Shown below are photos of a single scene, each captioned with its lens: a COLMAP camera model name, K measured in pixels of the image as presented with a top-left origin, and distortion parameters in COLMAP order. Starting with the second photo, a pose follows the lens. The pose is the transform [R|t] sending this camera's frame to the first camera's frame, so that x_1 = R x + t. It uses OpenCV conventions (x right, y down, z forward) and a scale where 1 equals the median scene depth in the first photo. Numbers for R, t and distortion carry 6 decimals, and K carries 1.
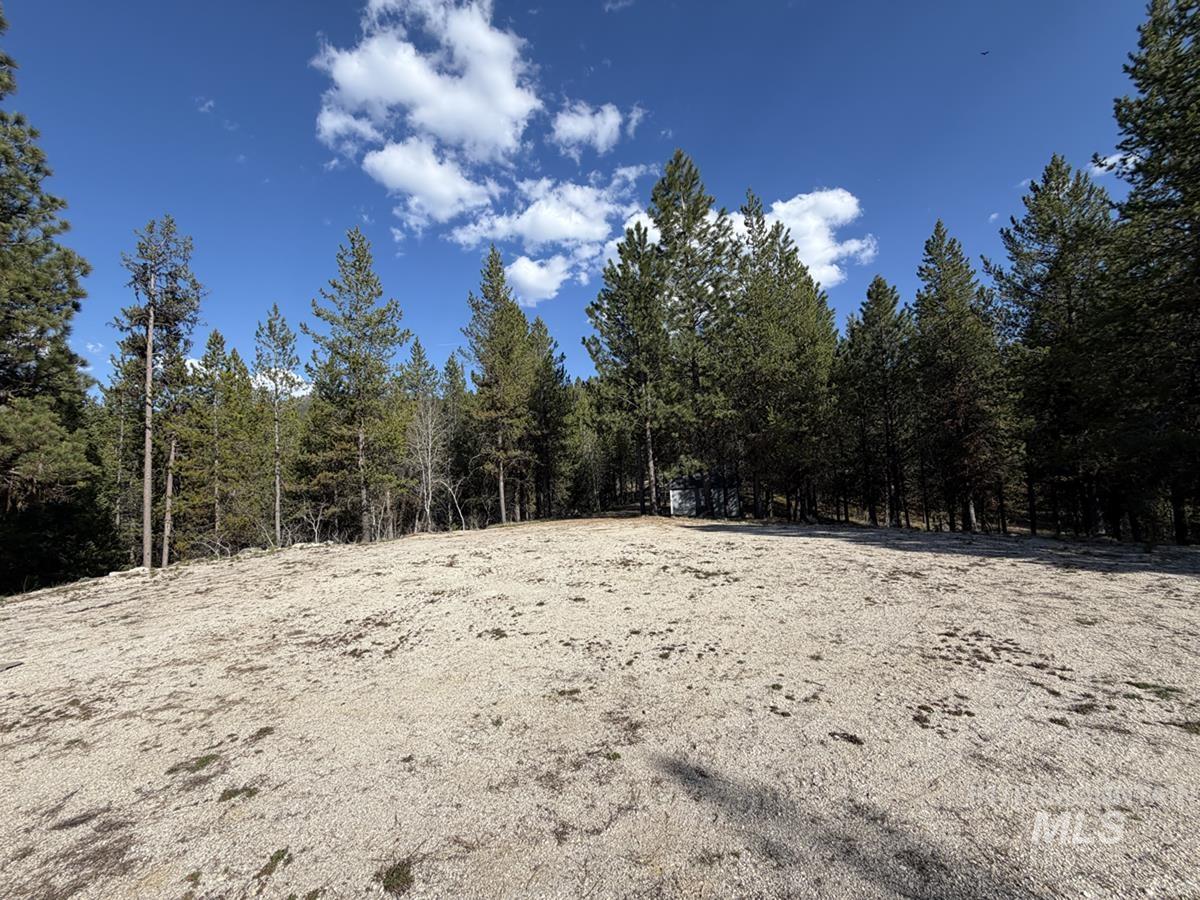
lens RADIAL K [[474.3, 0, 600.0], [0, 474.3, 450.0], [0, 0, 1]] dist [0.000679, 0.000065]
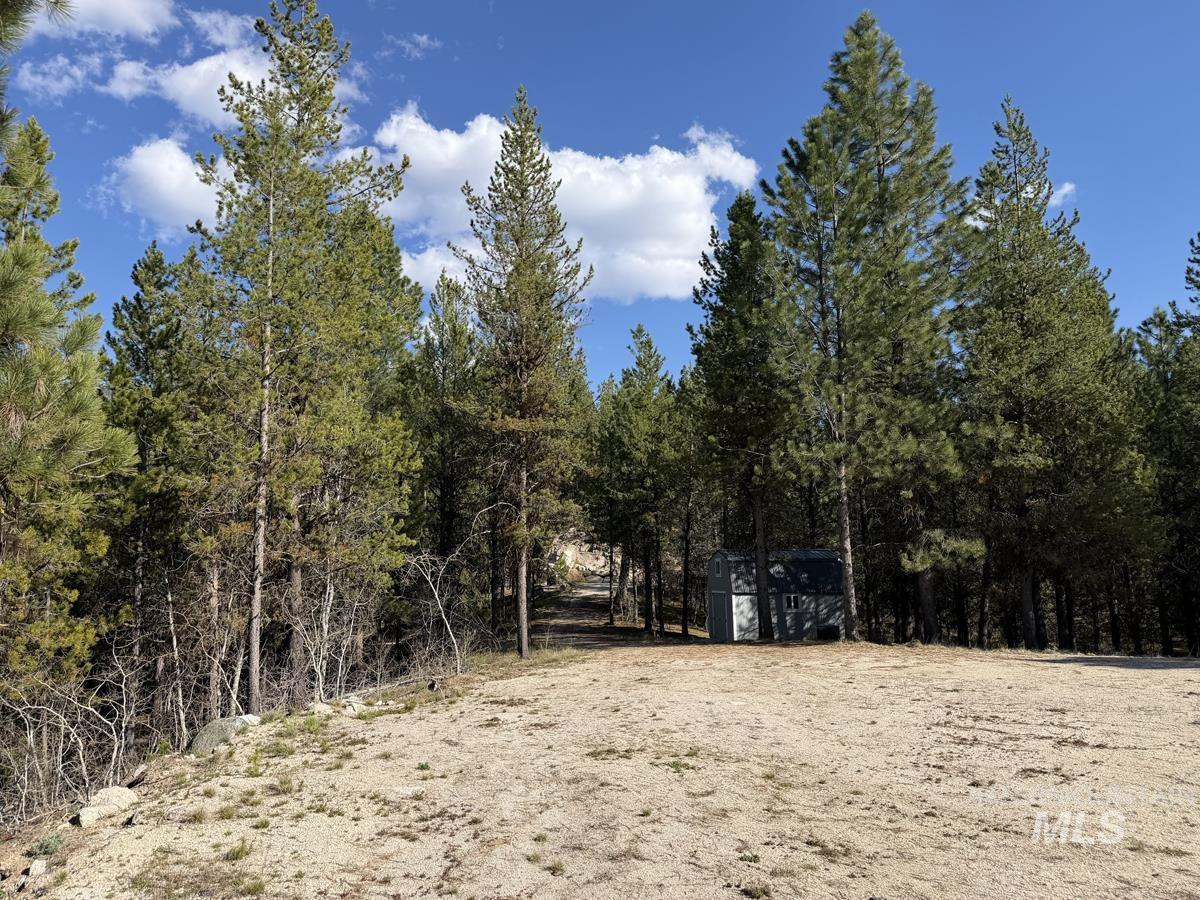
lens RADIAL K [[819.9, 0, 600.0], [0, 819.9, 450.0], [0, 0, 1]] dist [0.002872, 0.001624]
pose [[0.930762, 0.093891, 0.353365, -0.357032], [-0.060438, 0.992680, -0.104565, 0.027529], [-0.360596, 0.075968, 0.929623, 0.158928]]
